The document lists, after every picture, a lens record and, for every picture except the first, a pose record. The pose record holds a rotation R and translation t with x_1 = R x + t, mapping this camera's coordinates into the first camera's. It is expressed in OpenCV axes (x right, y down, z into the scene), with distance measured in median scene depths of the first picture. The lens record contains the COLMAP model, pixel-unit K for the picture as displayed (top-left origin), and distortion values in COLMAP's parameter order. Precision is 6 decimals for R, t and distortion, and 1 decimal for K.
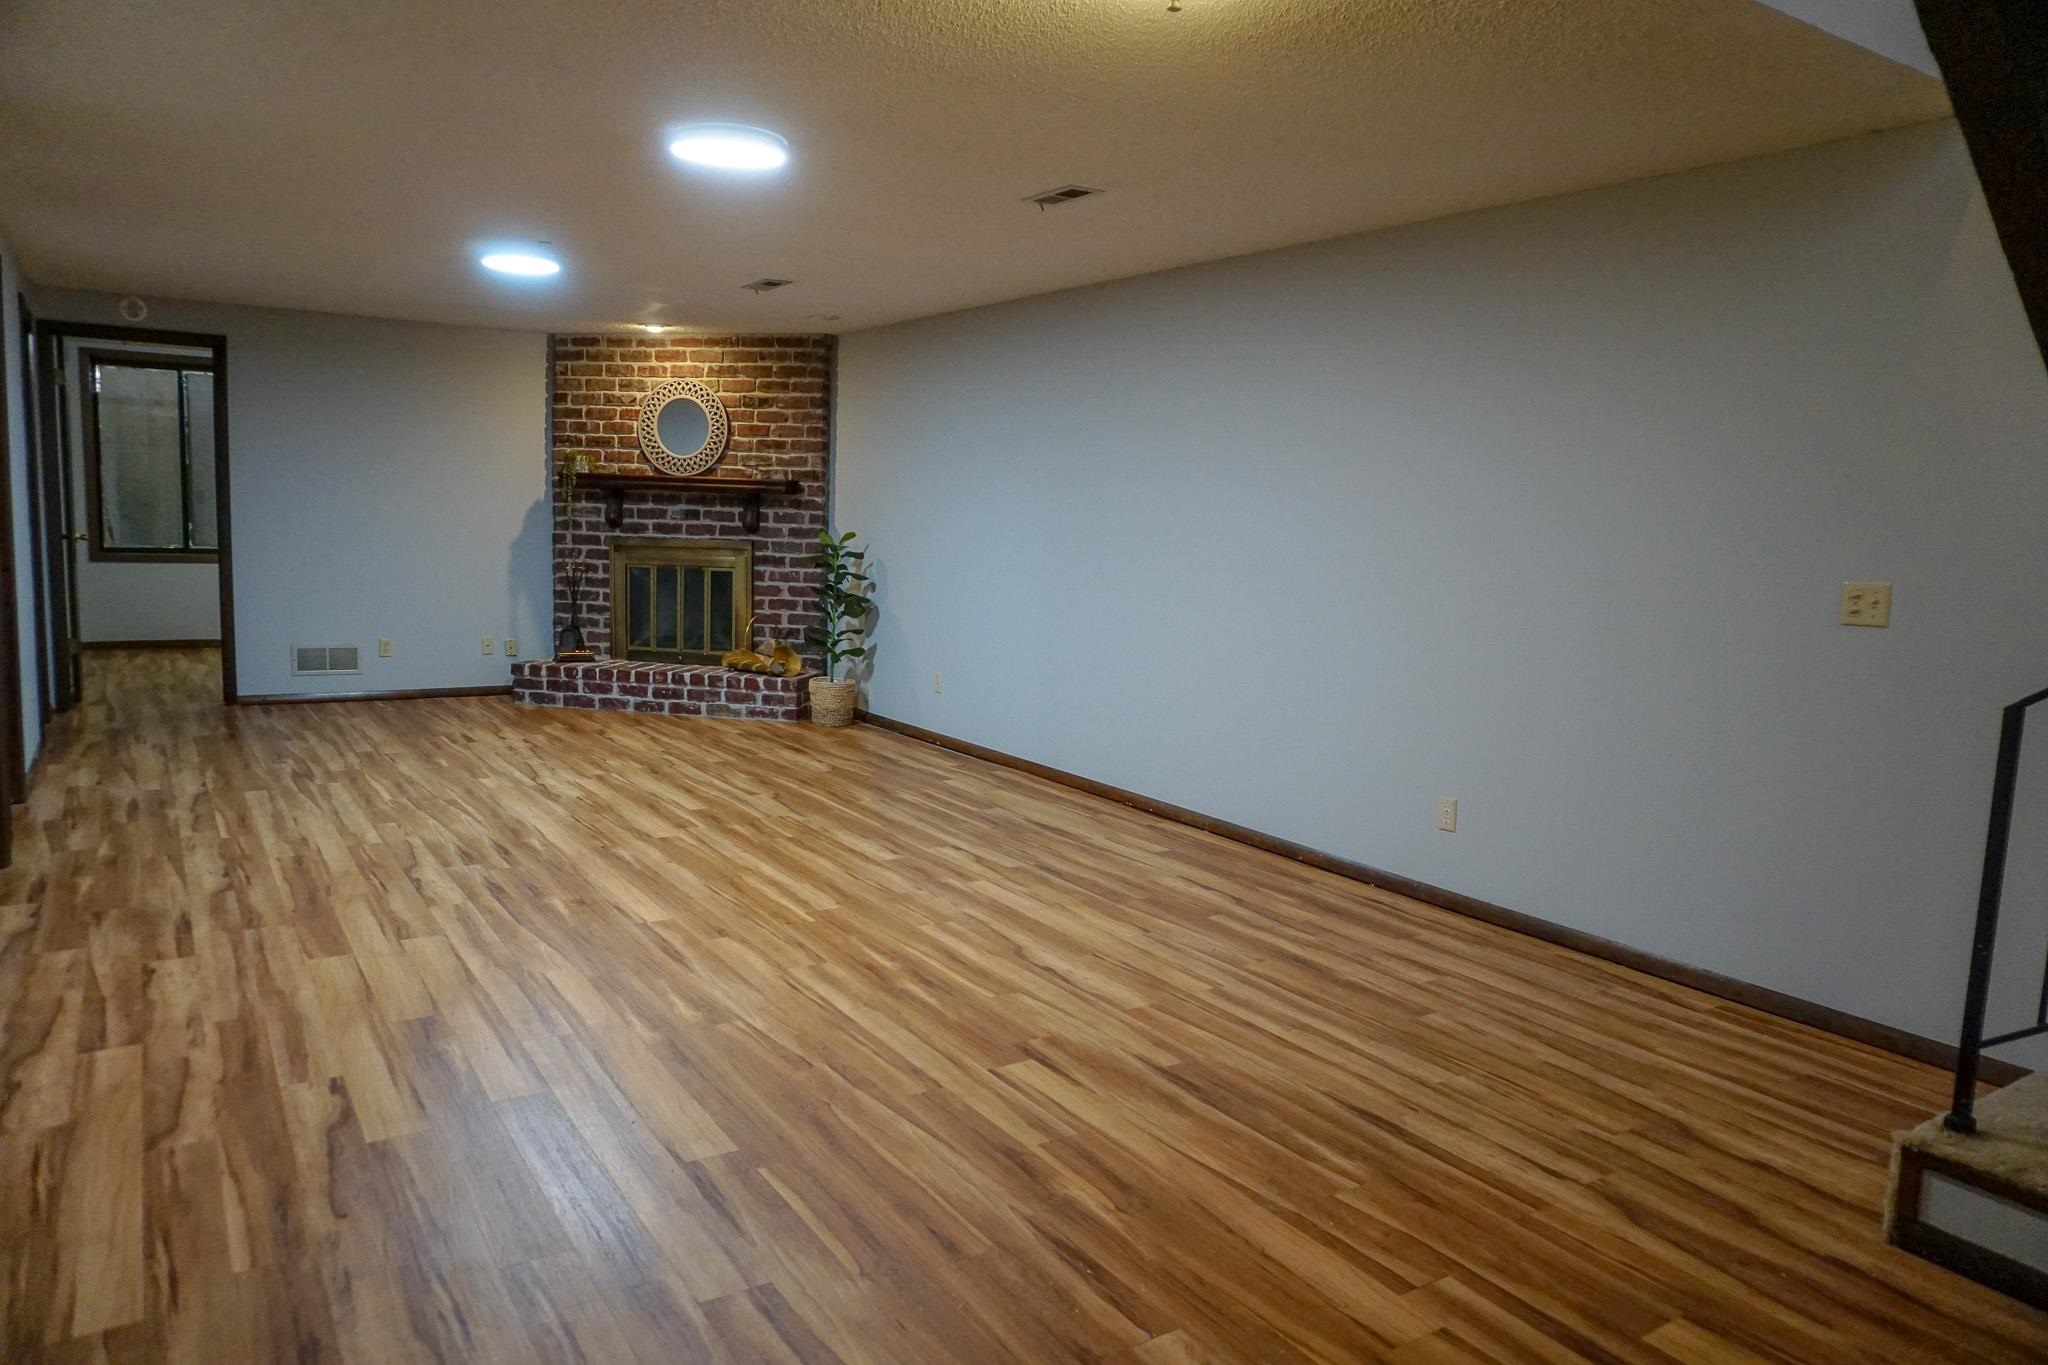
lens RADIAL K [[1375.7, 0, 1026.5], [0, 1375.7, 698.6], [0, 0, 1]] dist [-0.048108, 0.031777]
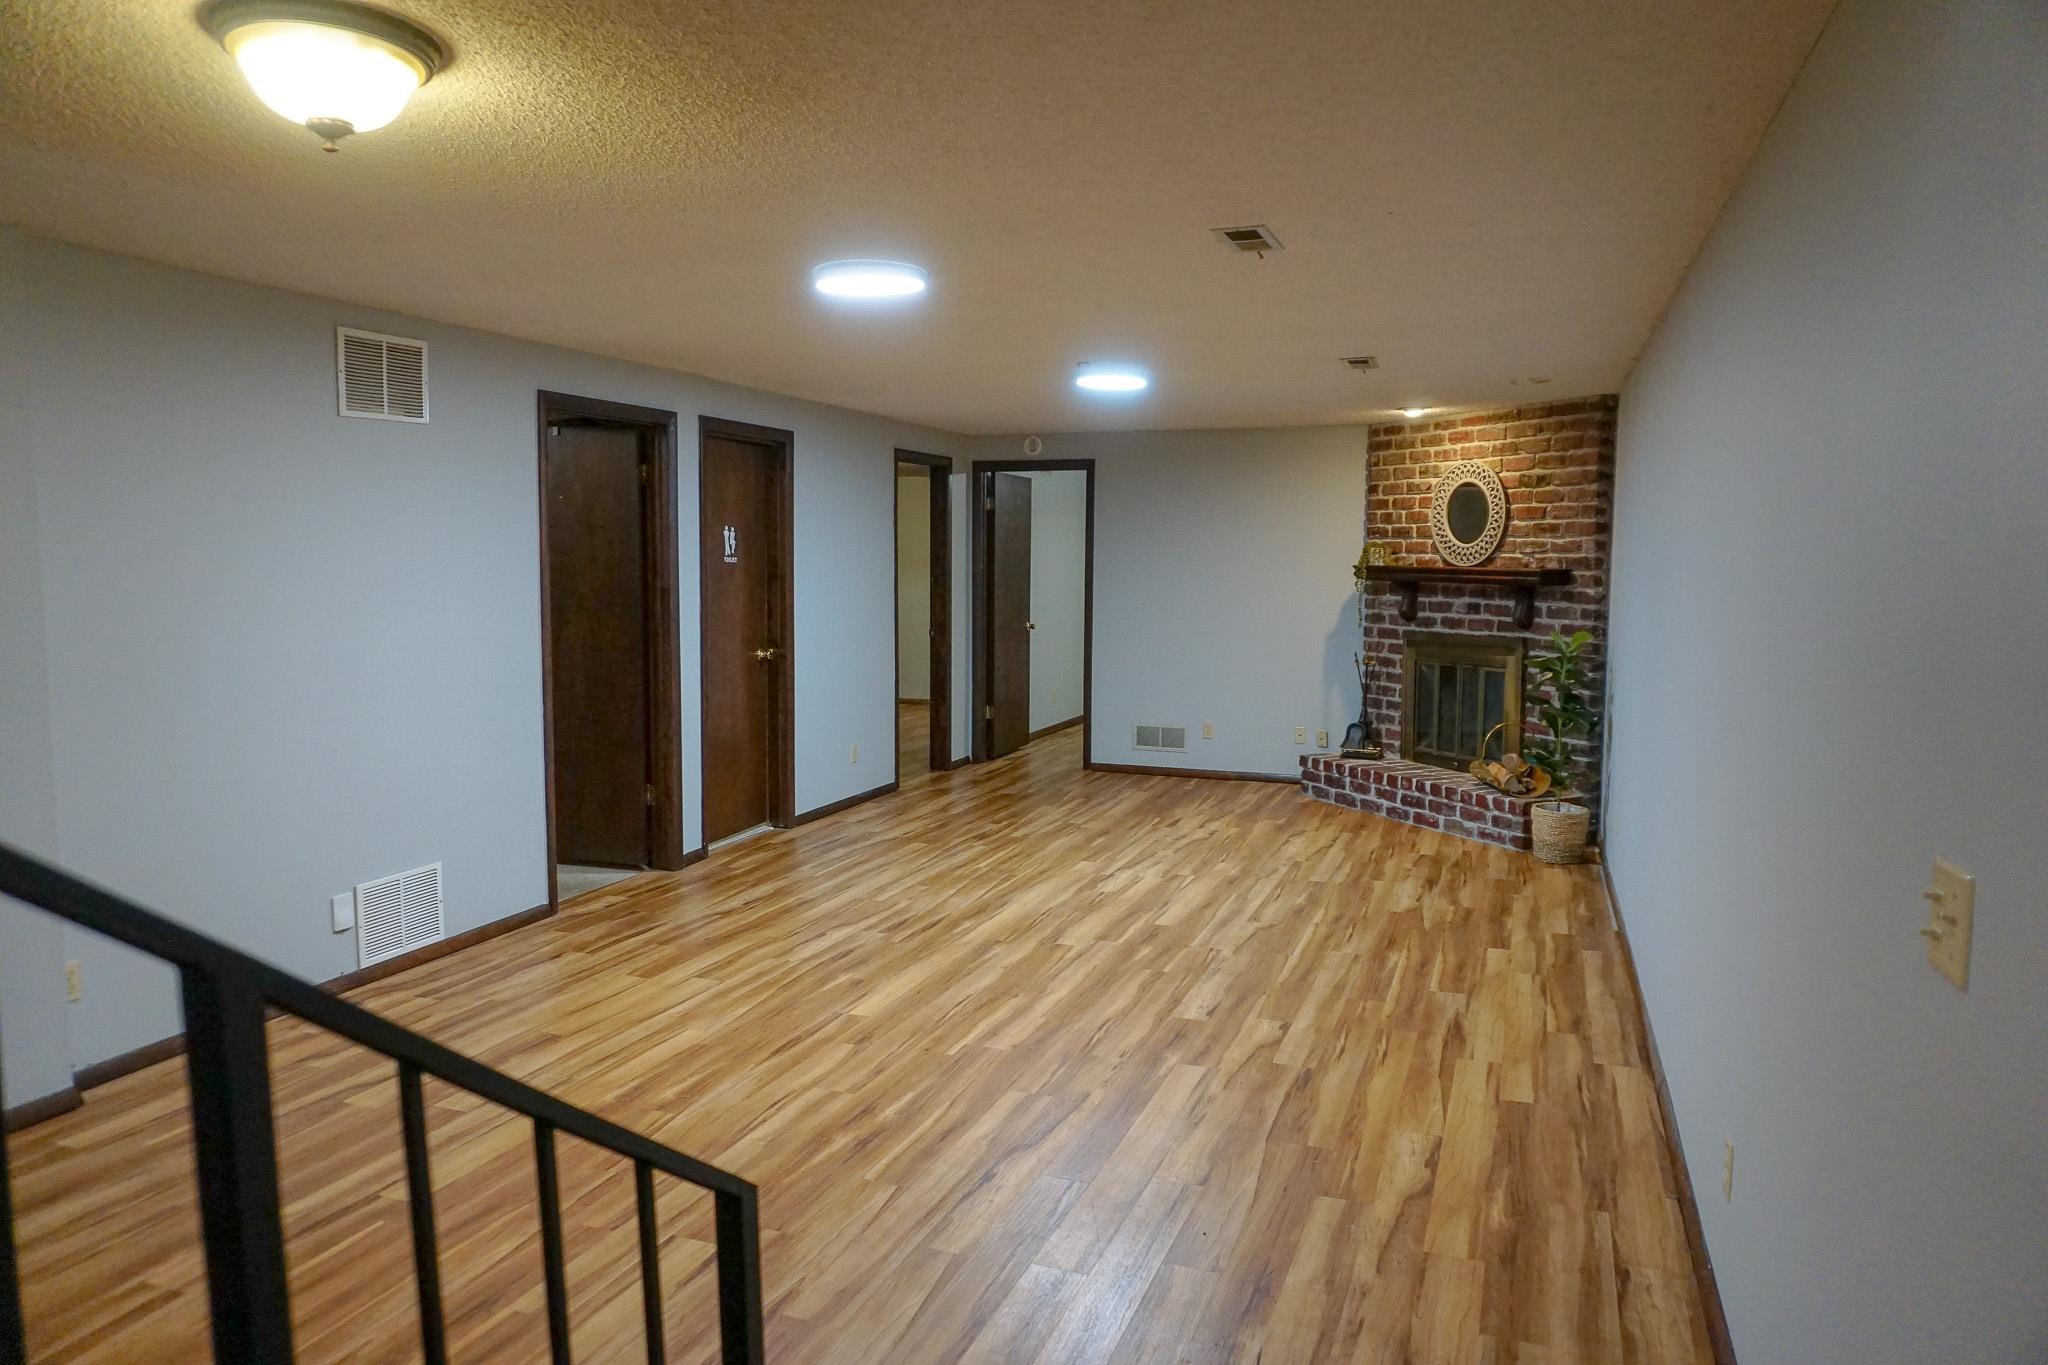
lens RADIAL K [[1375.7, 0, 1002.0], [0, 1375.7, 679.9], [0, 0, 1]] dist [-0.048108, 0.031777]
pose [[0.581948, 0.040176, -0.812233, 0.521964], [-0.093905, 0.995418, -0.018044, -0.069166], [0.807786, 0.086773, 0.583054, 0.373903]]
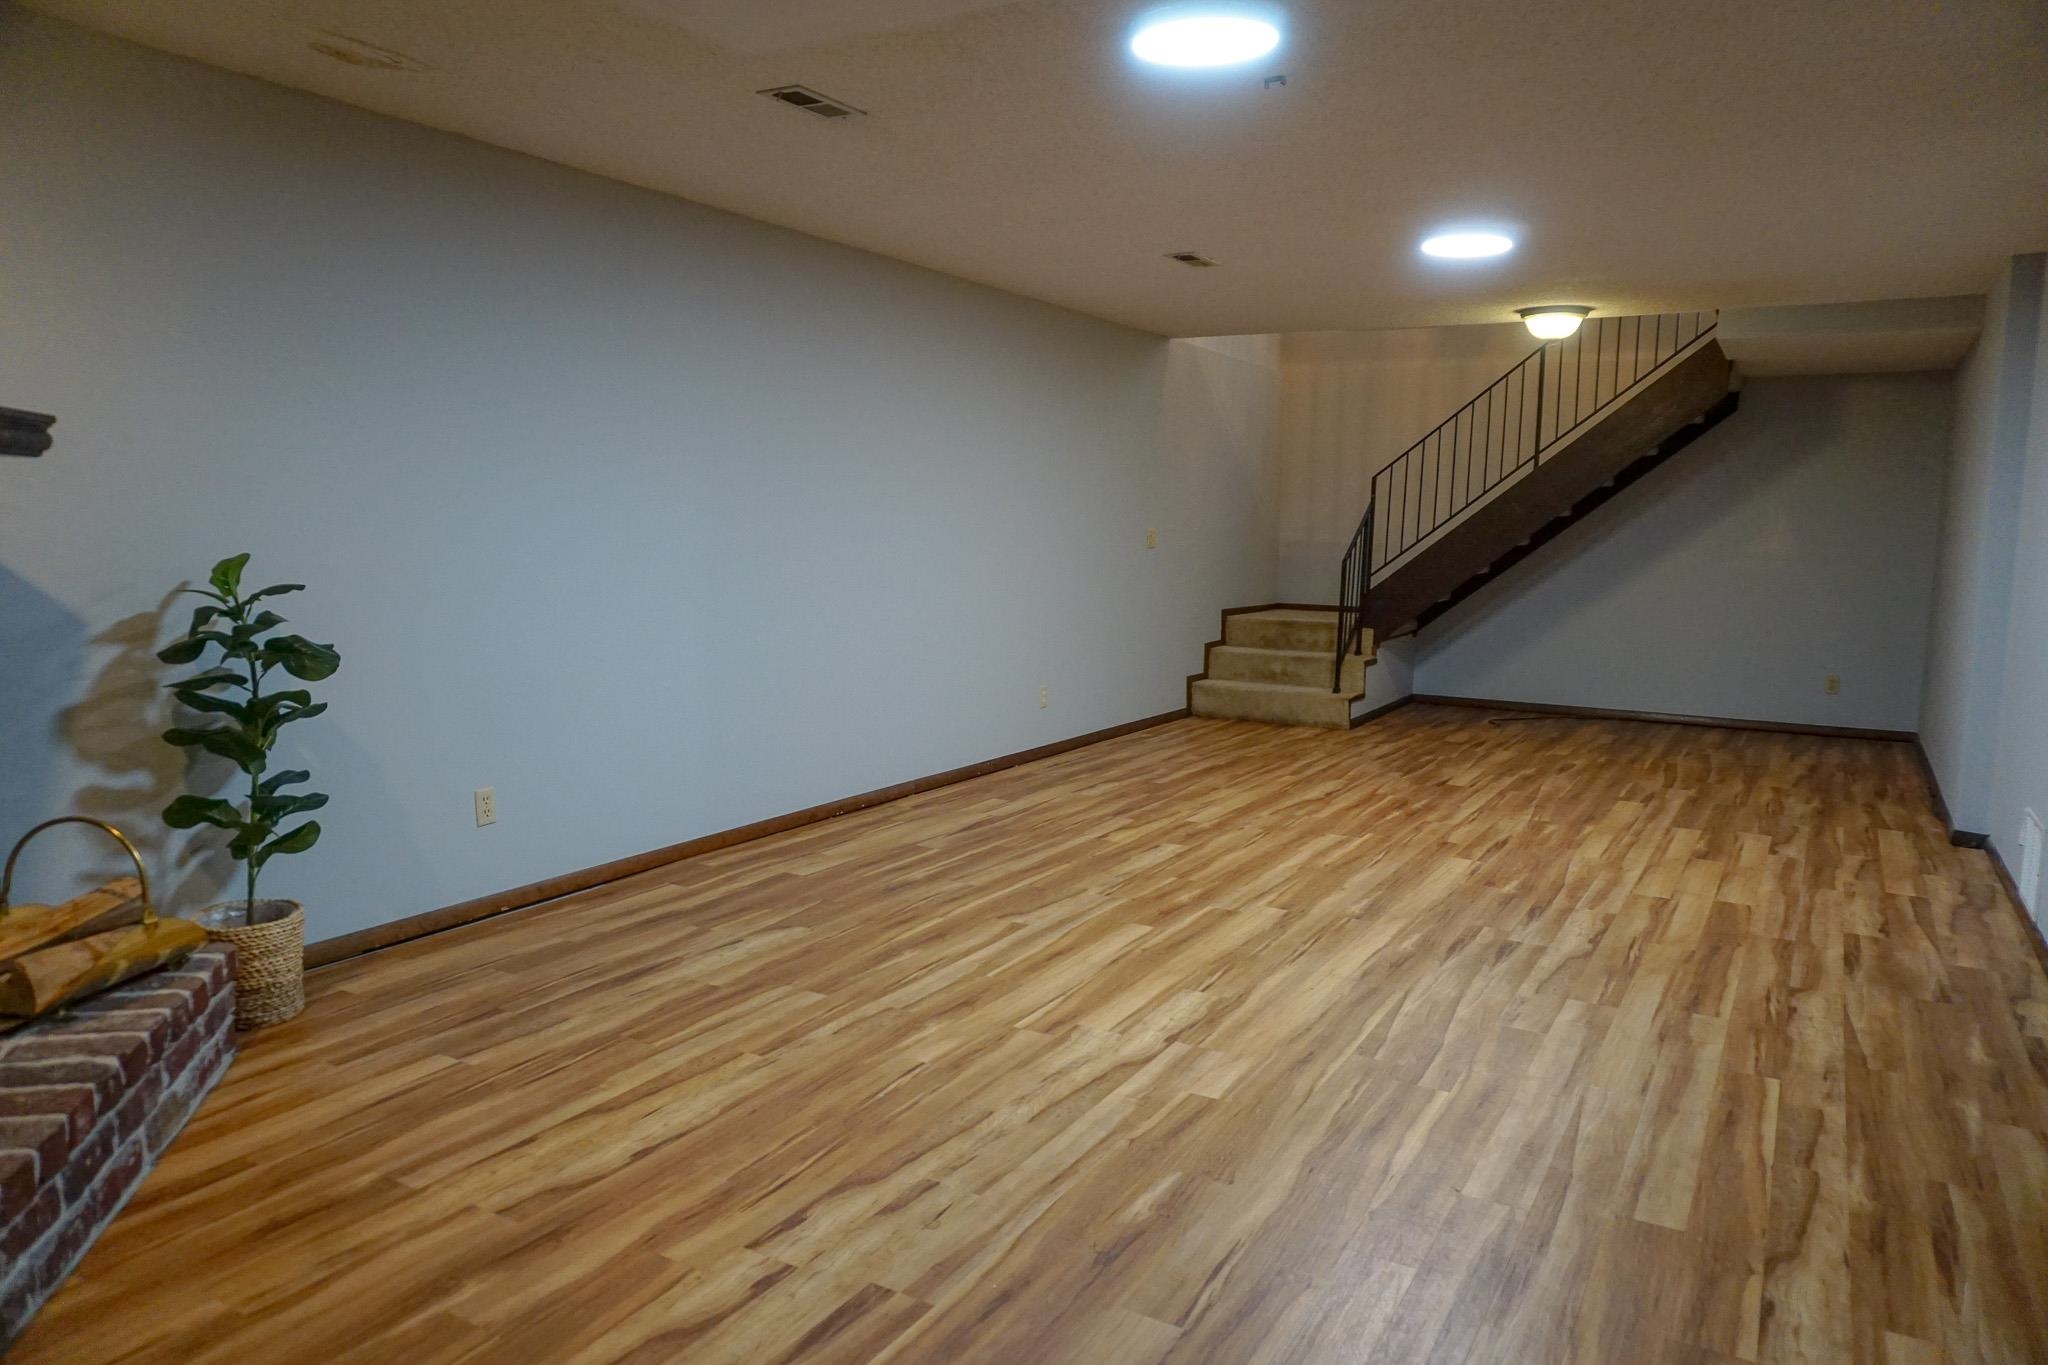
lens RADIAL K [[1375.7, 0, 1015.9], [0, 1375.7, 693.0], [0, 0, 1]] dist [-0.048108, 0.031777]
pose [[-0.437400, -0.154982, 0.885811, -0.936802], [0.092239, 0.972110, 0.215627, -0.228090], [-0.894524, 0.176022, -0.410905, 1.495628]]
